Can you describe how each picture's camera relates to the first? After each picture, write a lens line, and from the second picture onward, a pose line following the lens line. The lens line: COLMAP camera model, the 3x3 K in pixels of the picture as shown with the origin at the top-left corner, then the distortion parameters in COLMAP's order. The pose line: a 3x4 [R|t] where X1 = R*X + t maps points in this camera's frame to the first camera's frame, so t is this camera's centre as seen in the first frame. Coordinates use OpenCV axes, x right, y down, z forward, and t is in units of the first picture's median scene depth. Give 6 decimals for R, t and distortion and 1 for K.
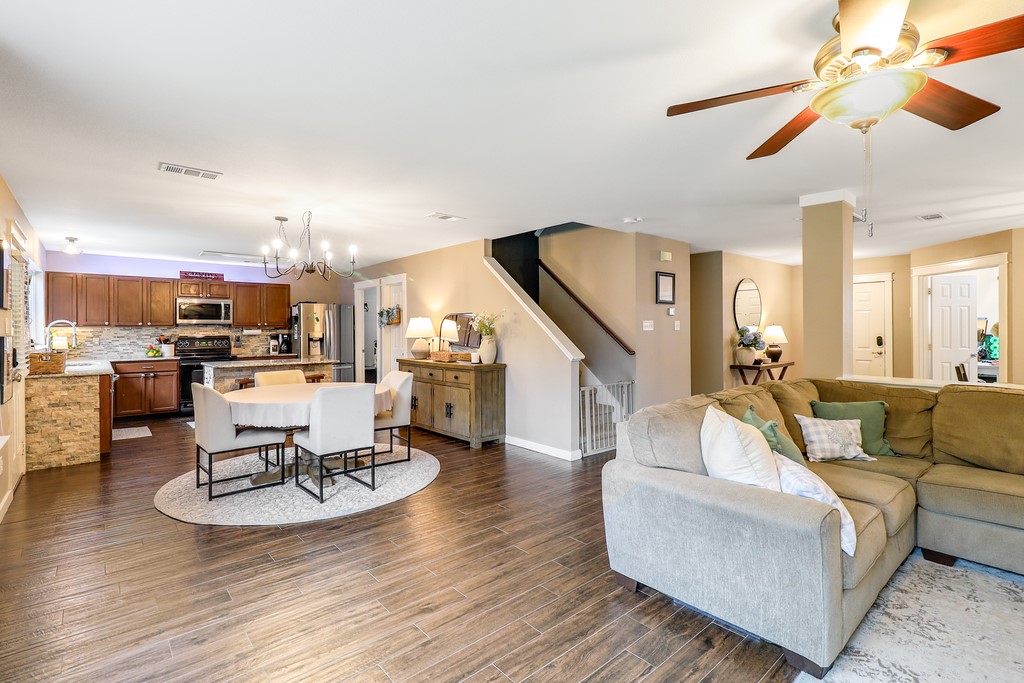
lens RADIAL K [[487.0, 0, 520.5], [0, 487.0, 329.0], [0, 0, 1]] dist [-0.001983, 0.000173]
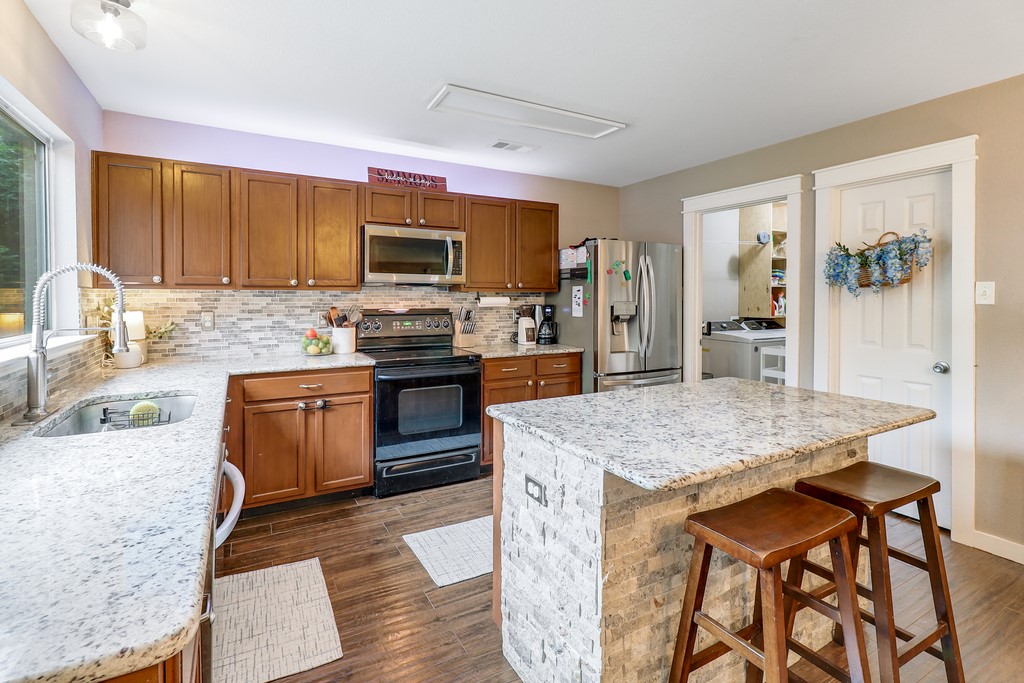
lens RADIAL K [[487.0, 0, 515.0], [0, 487.0, 301.7], [0, 0, 1]] dist [-0.001983, 0.000173]
pose [[0.979504, 0.009444, -0.201203, -0.469479], [-0.006720, 0.999876, 0.014214, -0.000488], [0.201312, -0.012571, 0.979446, 0.575893]]
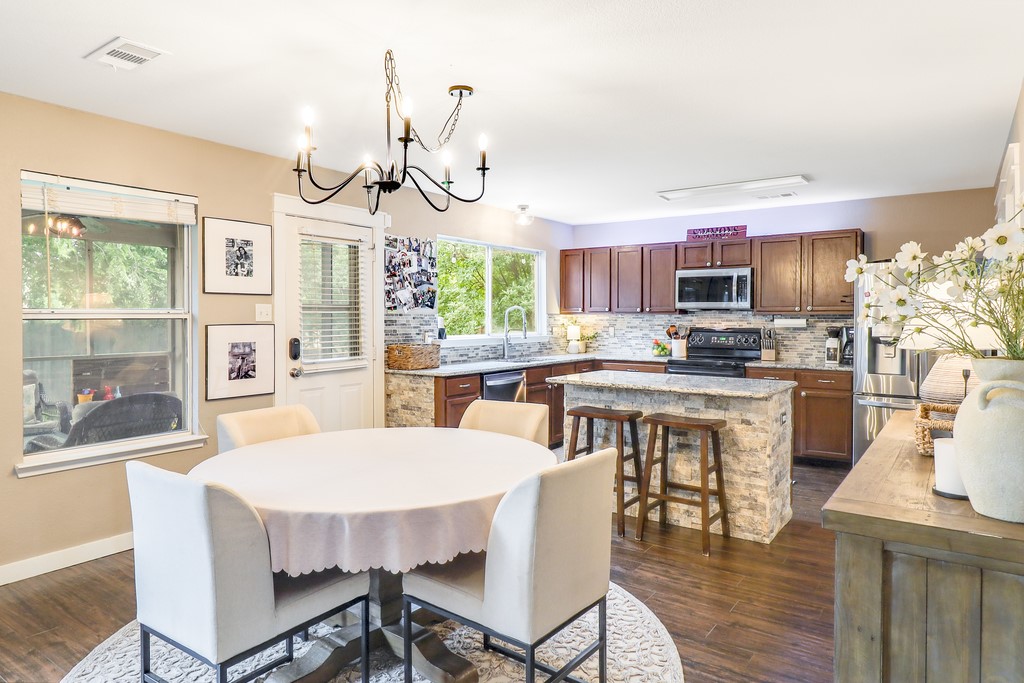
lens RADIAL K [[629.6, 0, 514.8], [0, 629.6, 334.8], [0, 0, 1]] dist [-0.002846, -0.000221]
pose [[0.229494, 0.031111, -0.972813, 0.087384], [-0.001930, 0.999502, 0.031509, -0.002081], [0.973308, -0.005354, 0.229439, 0.568495]]
